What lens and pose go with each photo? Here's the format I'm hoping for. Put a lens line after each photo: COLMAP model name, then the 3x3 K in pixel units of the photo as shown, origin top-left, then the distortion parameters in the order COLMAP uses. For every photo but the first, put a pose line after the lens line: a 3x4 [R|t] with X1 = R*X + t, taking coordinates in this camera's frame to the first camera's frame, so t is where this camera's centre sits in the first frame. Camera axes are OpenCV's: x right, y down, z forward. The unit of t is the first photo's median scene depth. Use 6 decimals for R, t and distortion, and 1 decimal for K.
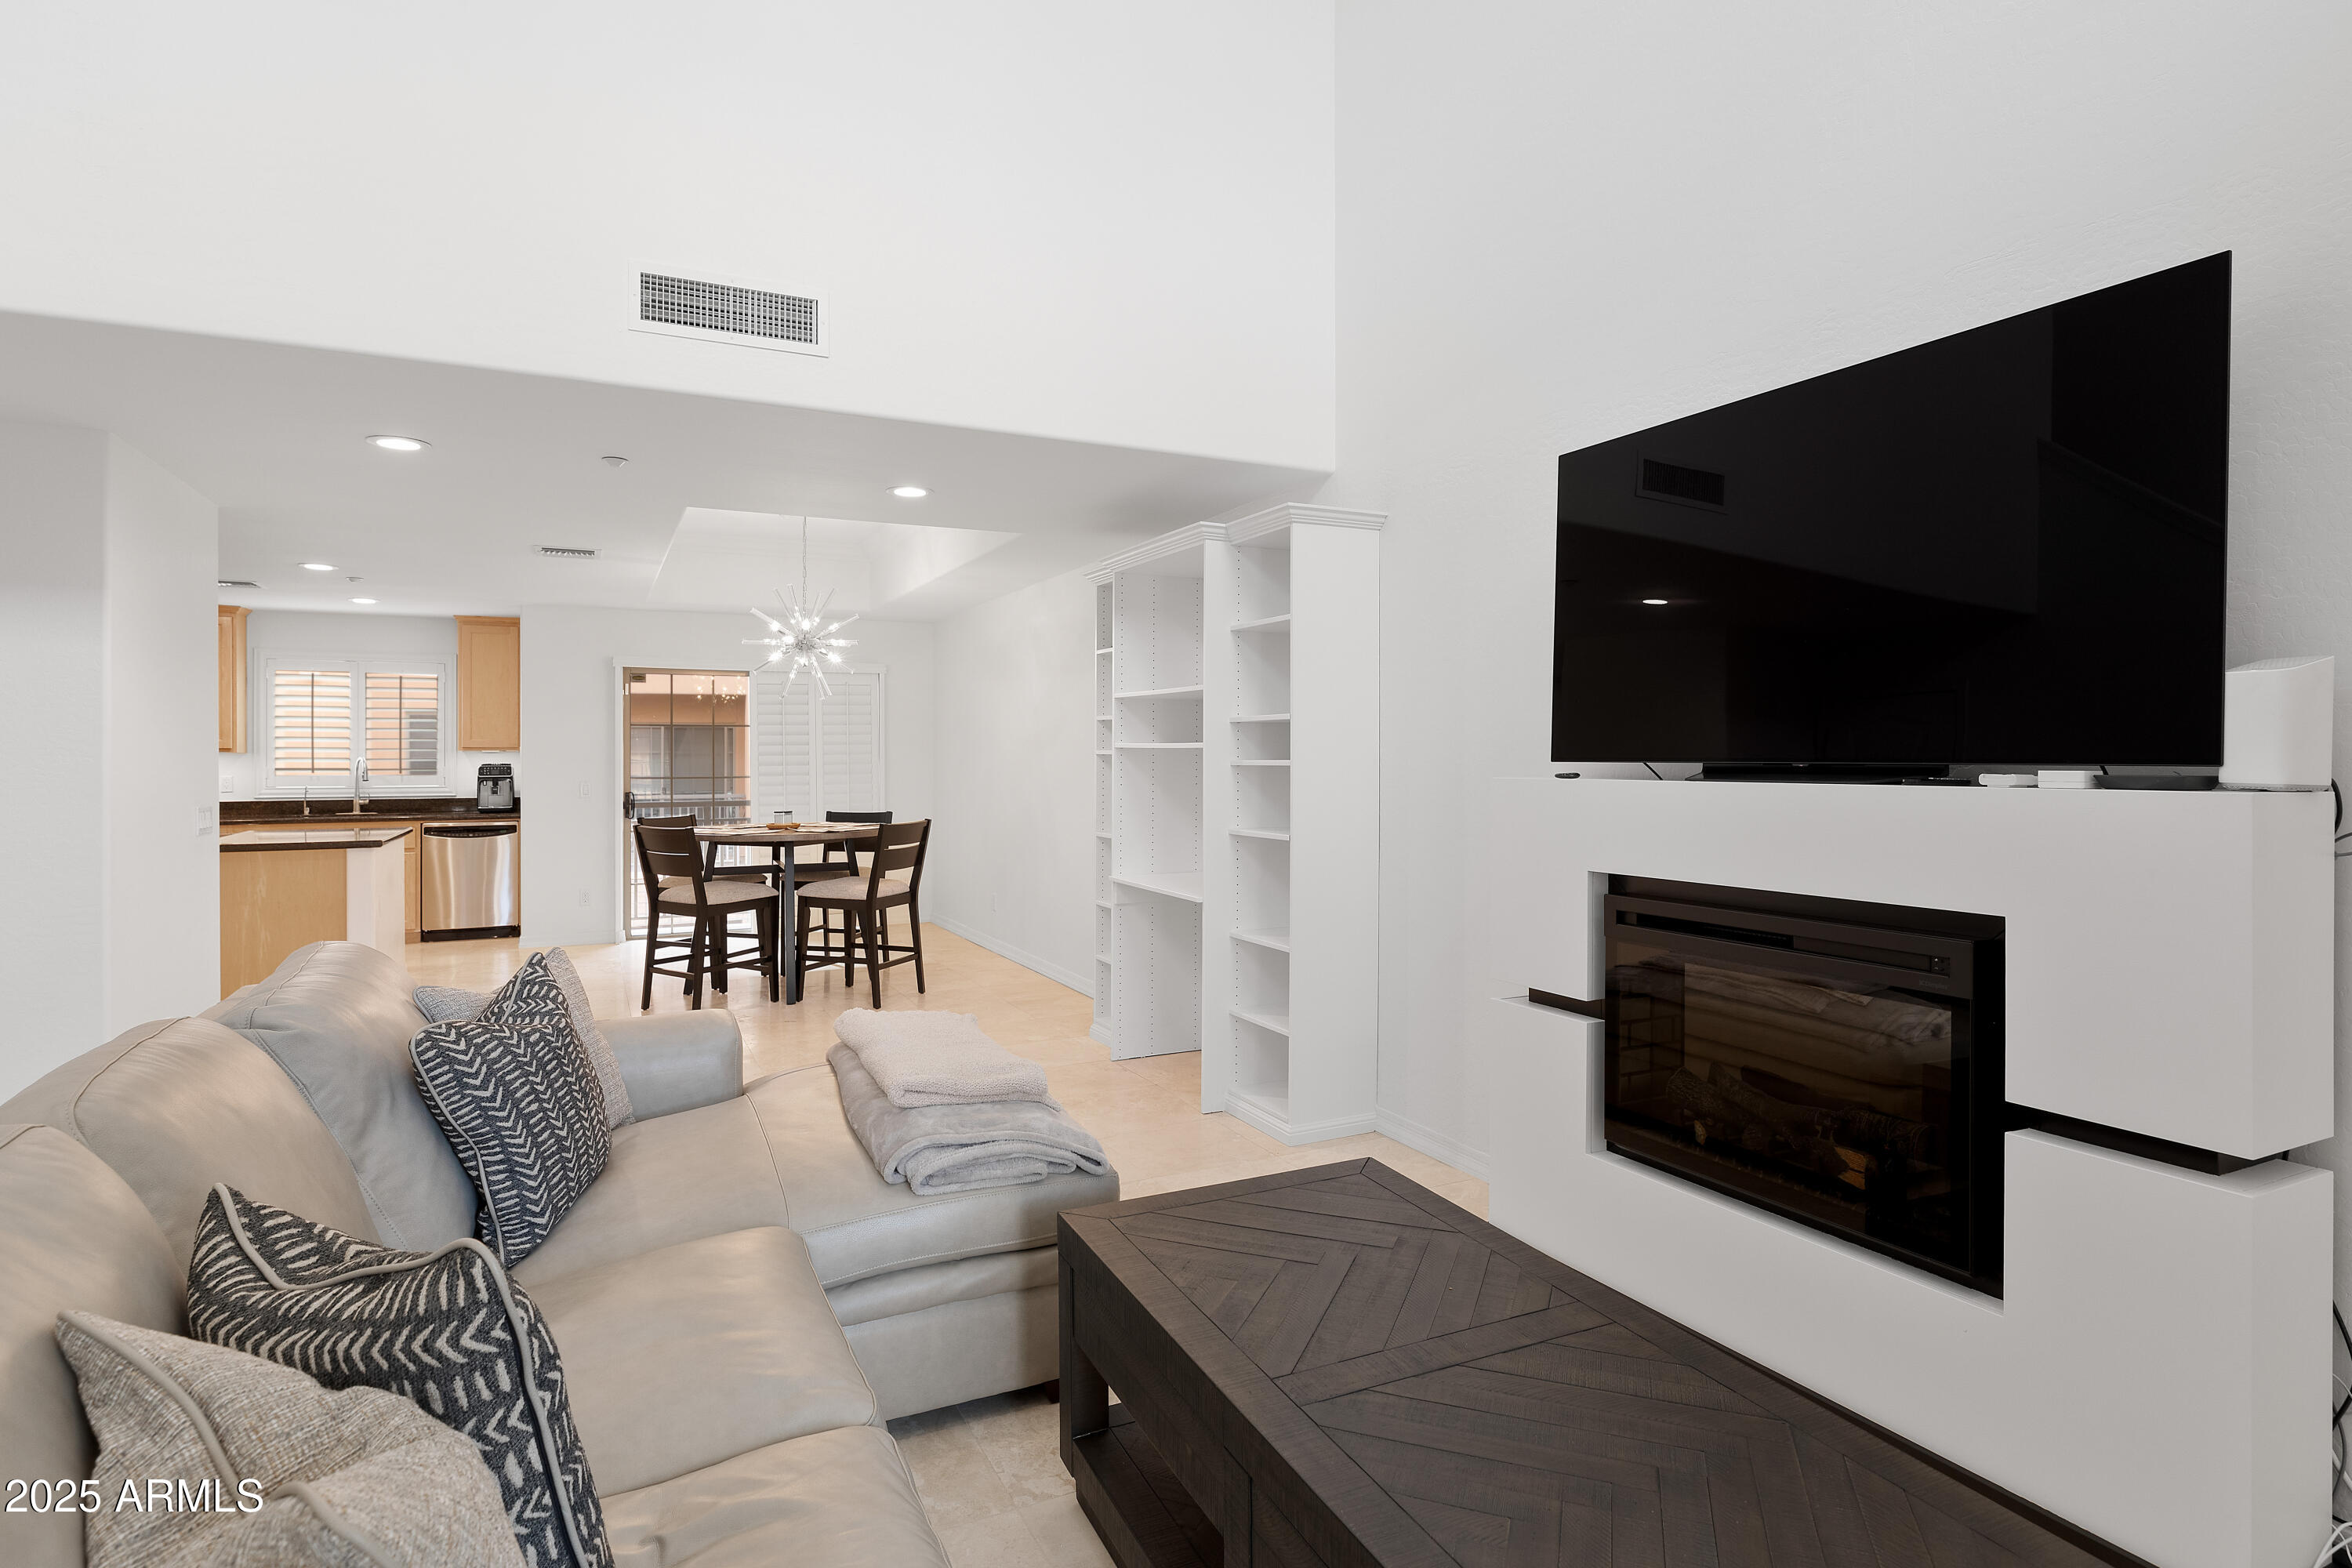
lens RADIAL K [[1197.3, 0, 1174.3], [0, 1197.3, 754.1], [0, 0, 1]] dist [-0.001028, 0.000247]
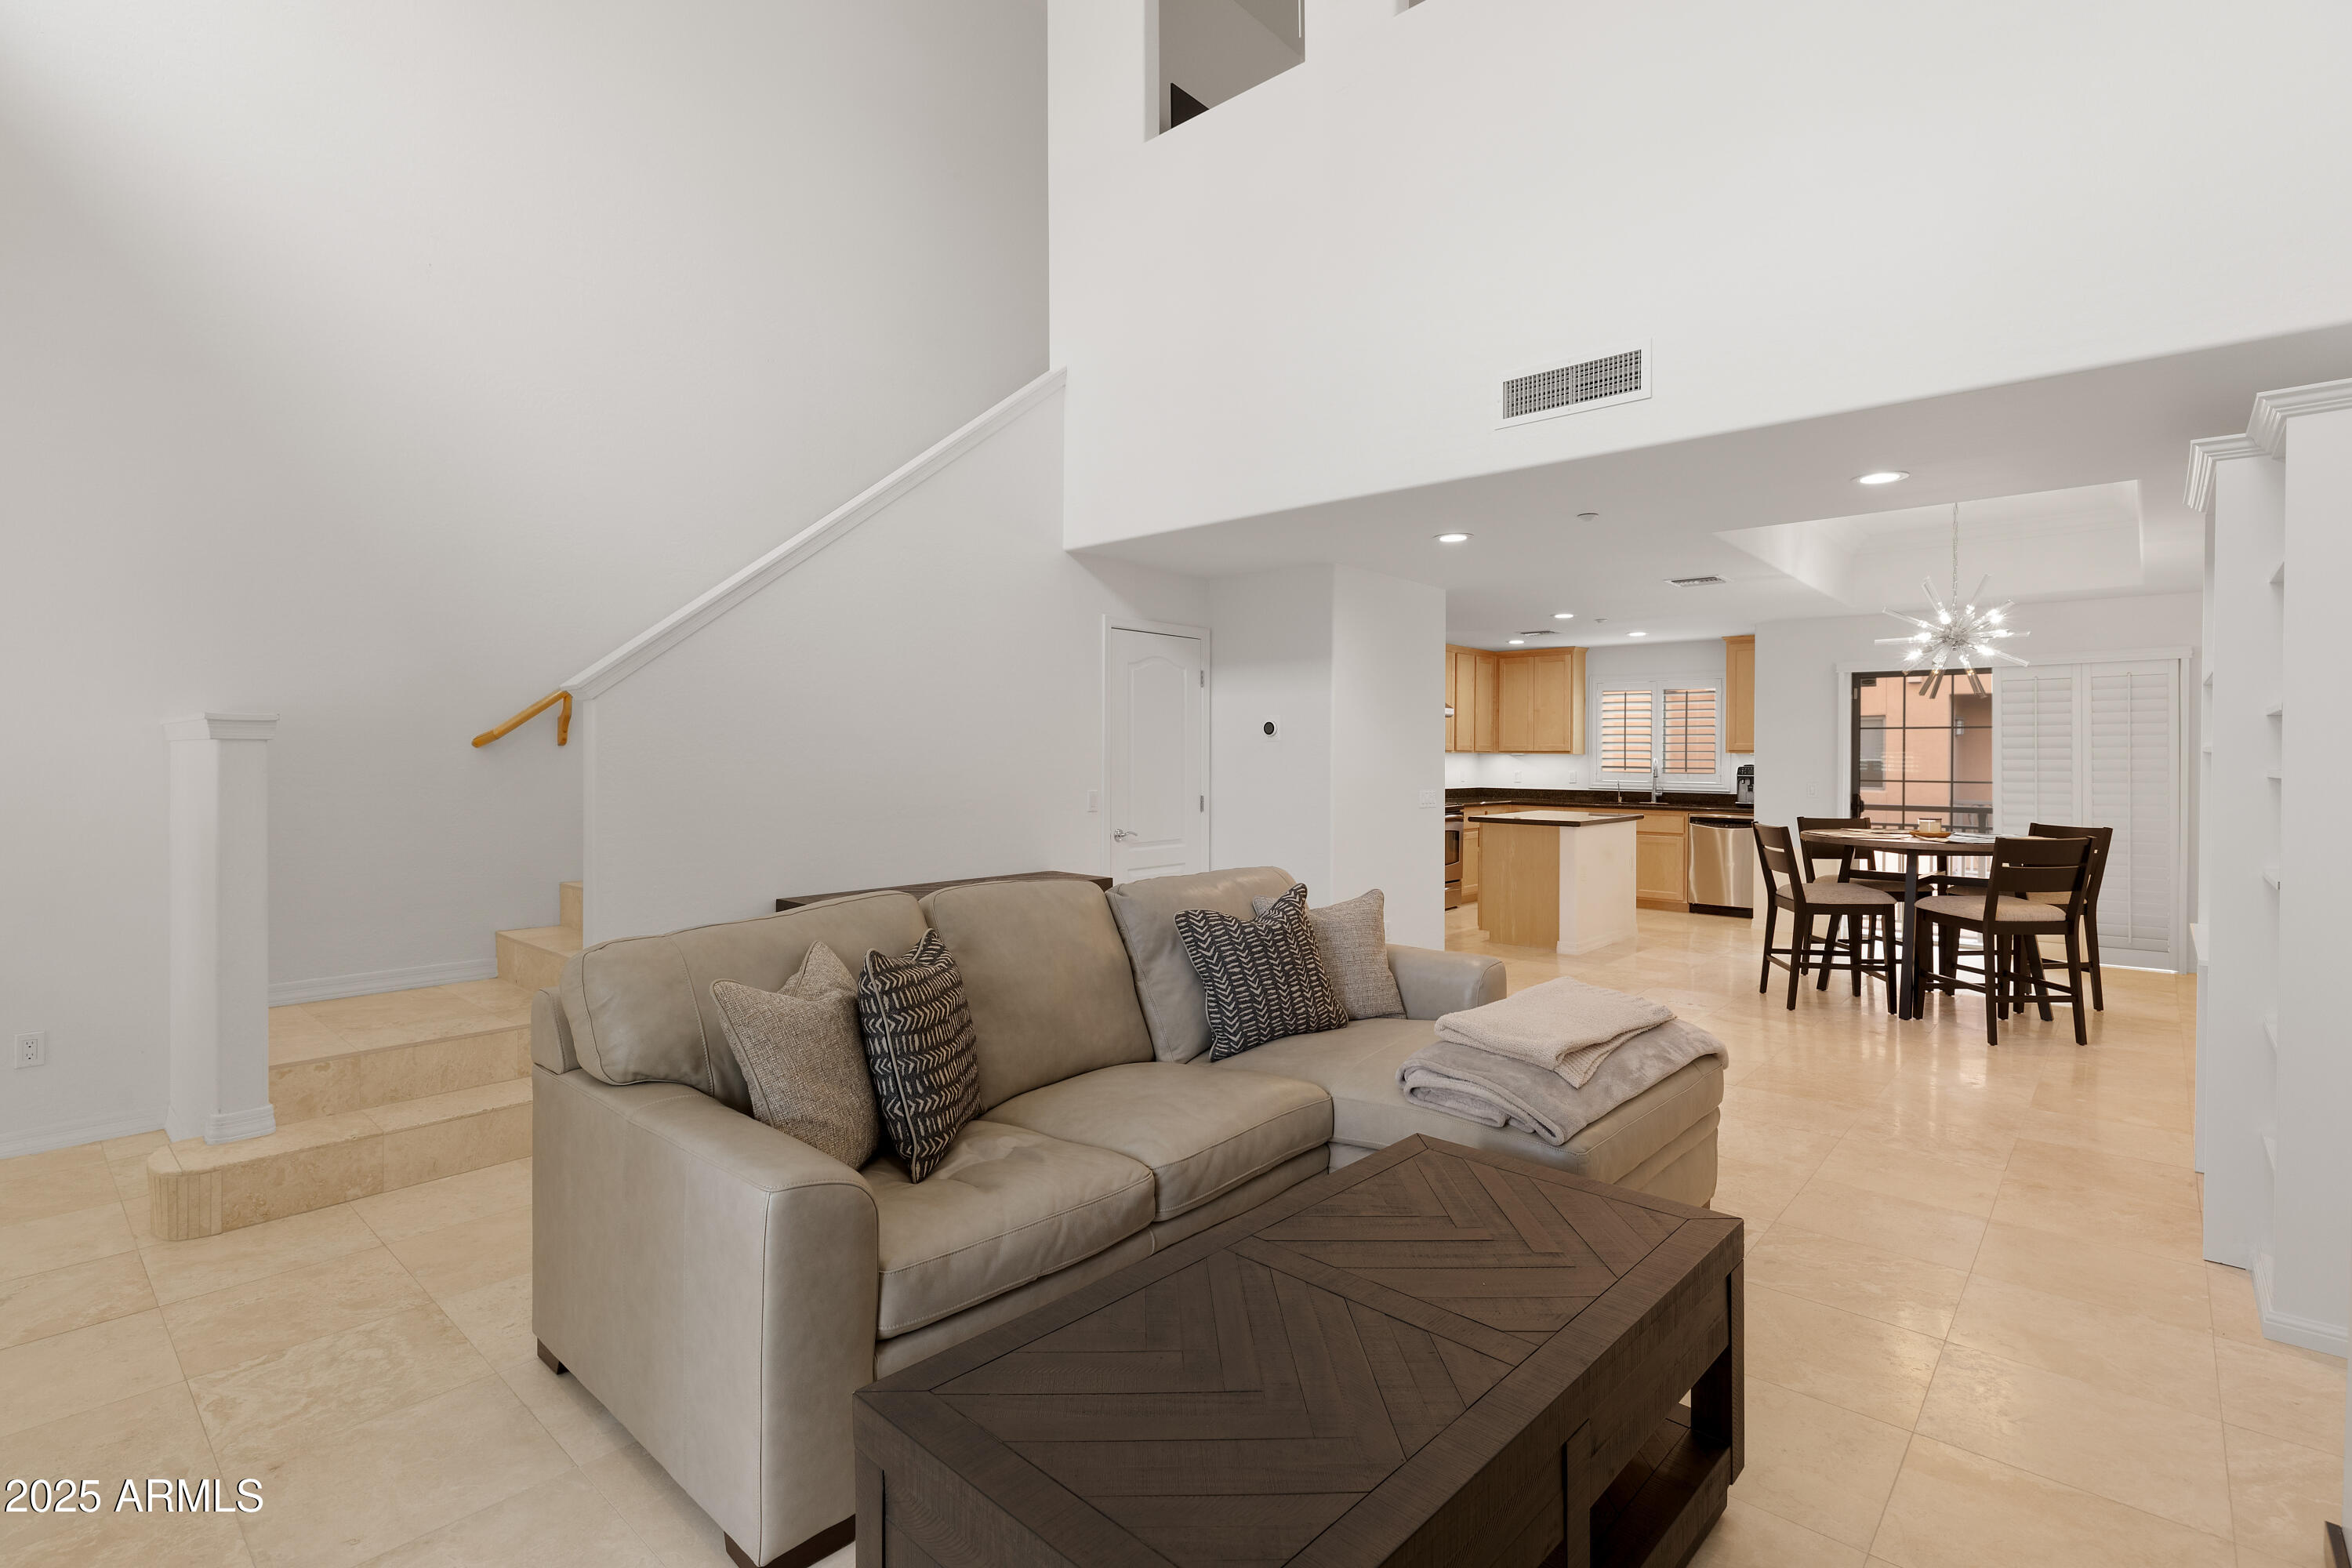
lens RADIAL K [[1114.6, 0, 1138.3], [0, 1114.6, 763.0], [0, 0, 1]] dist [-0.005824, 0.000111]
pose [[0.356728, 0.010684, -0.934147, 0.224094], [-0.004714, 0.999942, 0.009636, -0.001076], [0.934196, 0.000967, 0.356758, 0.086371]]
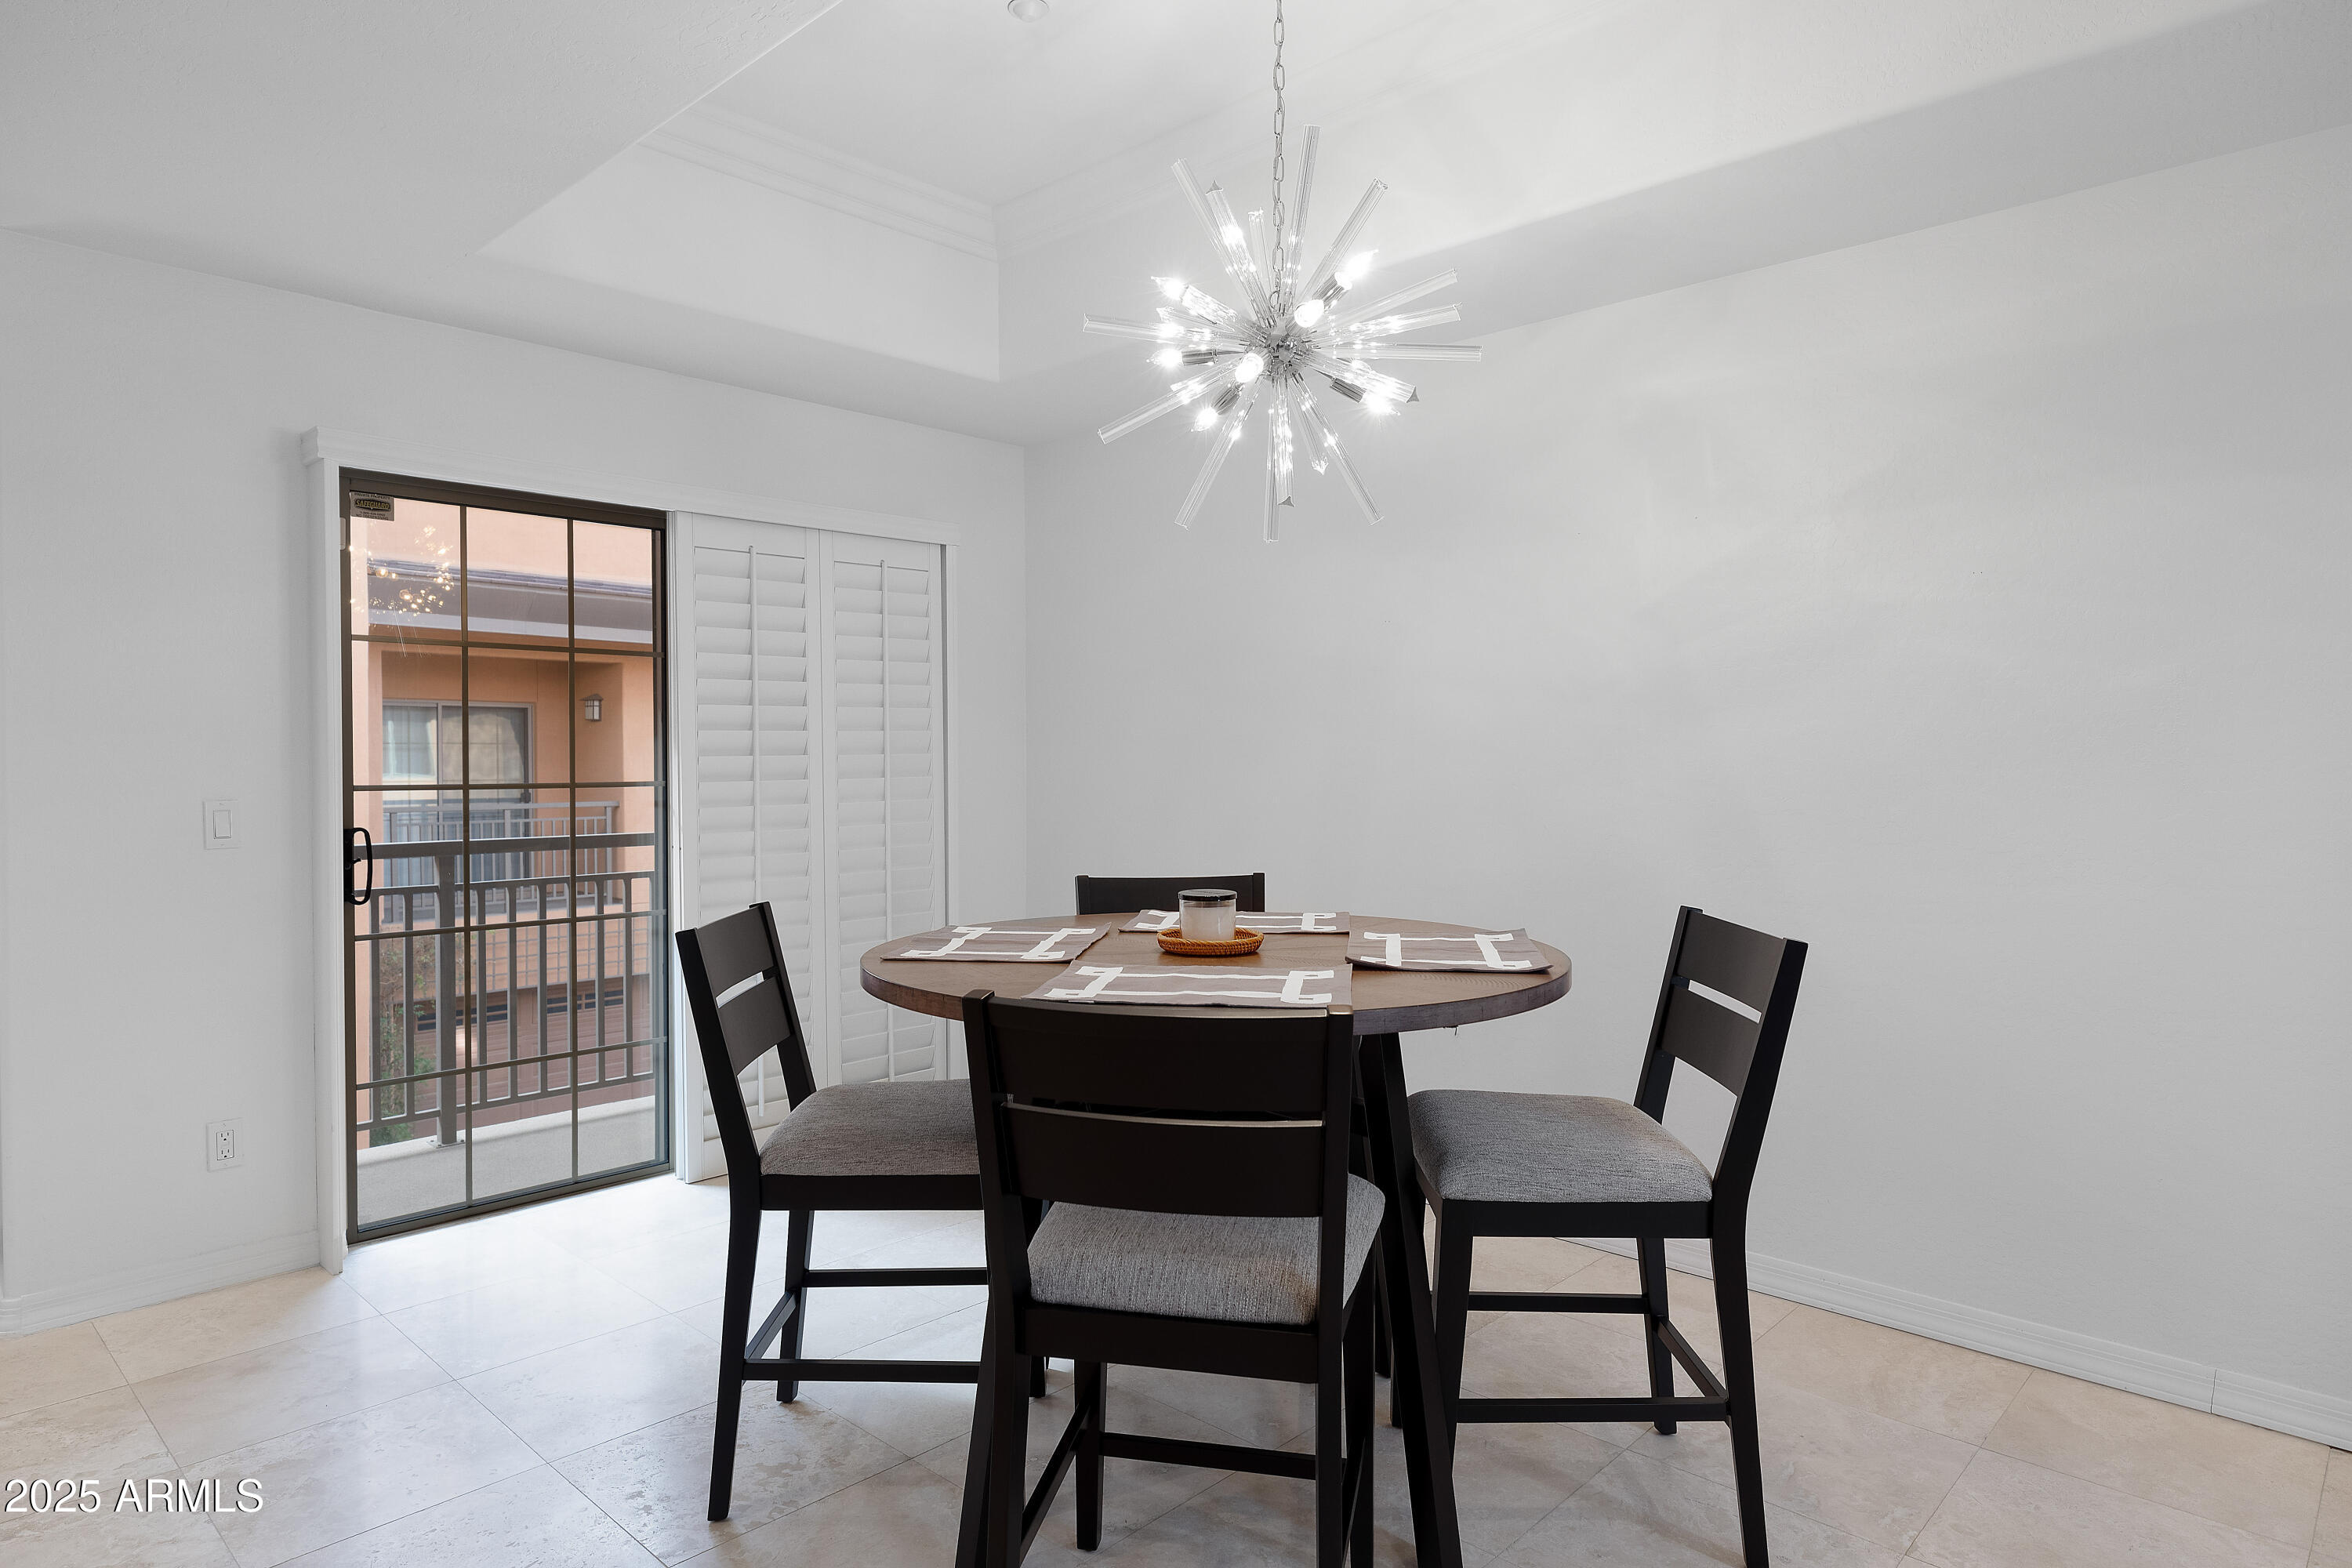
lens RADIAL K [[1371.0, 0, 1169.3], [0, 1371.0, 782.1], [0, 0, 1]] dist [0.003797, 0.003542]
pose [[0.942411, -0.005161, 0.334416, -0.379350], [-0.001364, 0.999813, 0.019275, 0.010317], [-0.334453, -0.018622, 0.942228, 0.562392]]
